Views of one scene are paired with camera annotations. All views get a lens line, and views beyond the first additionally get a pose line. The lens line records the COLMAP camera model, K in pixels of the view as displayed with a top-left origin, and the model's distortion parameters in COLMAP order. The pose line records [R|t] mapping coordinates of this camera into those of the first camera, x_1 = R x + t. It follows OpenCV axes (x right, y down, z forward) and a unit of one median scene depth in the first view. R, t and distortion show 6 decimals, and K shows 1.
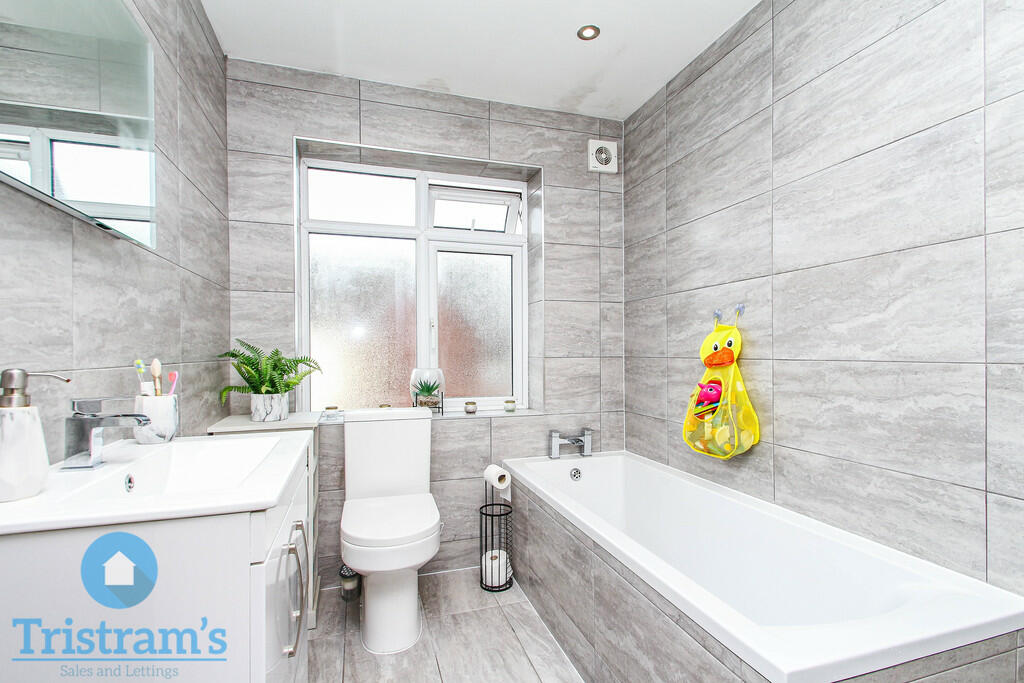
lens RADIAL K [[486.3, 0, 512.8], [0, 486.3, 347.7], [0, 0, 1]] dist [0.021750, -0.003425]
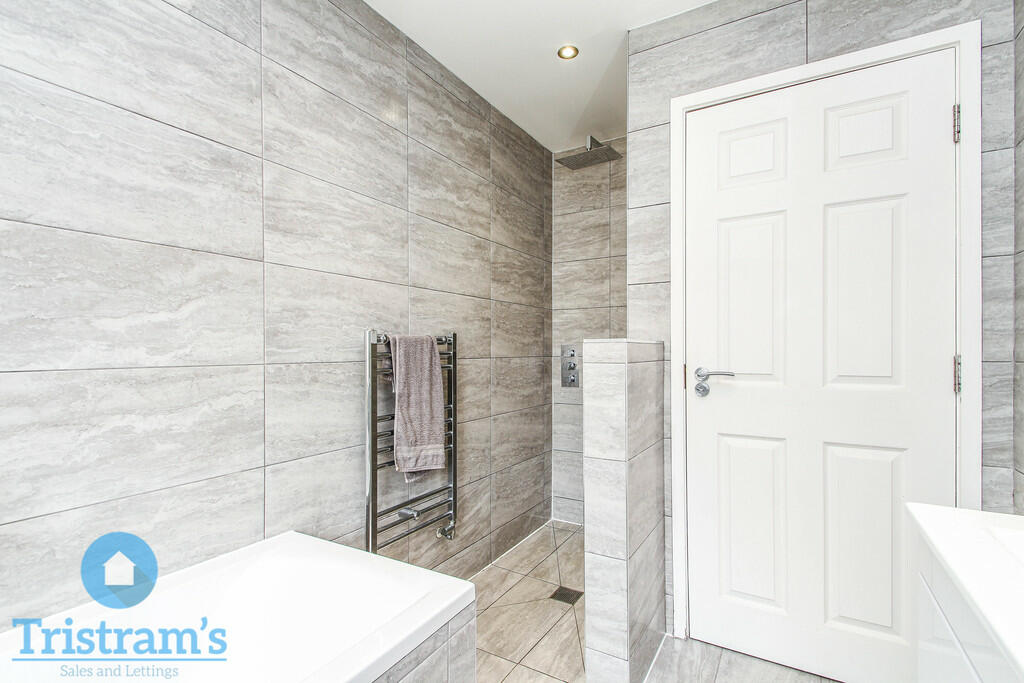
lens RADIAL K [[486.3, 0, 510.7], [0, 486.3, 347.6], [0, 0, 1]] dist [0.021750, -0.003425]
pose [[-0.667778, 0.007485, 0.744323, -0.328748], [-0.002552, 0.999921, -0.012345, 0.002335], [-0.744356, -0.010143, -0.667706, 1.165041]]
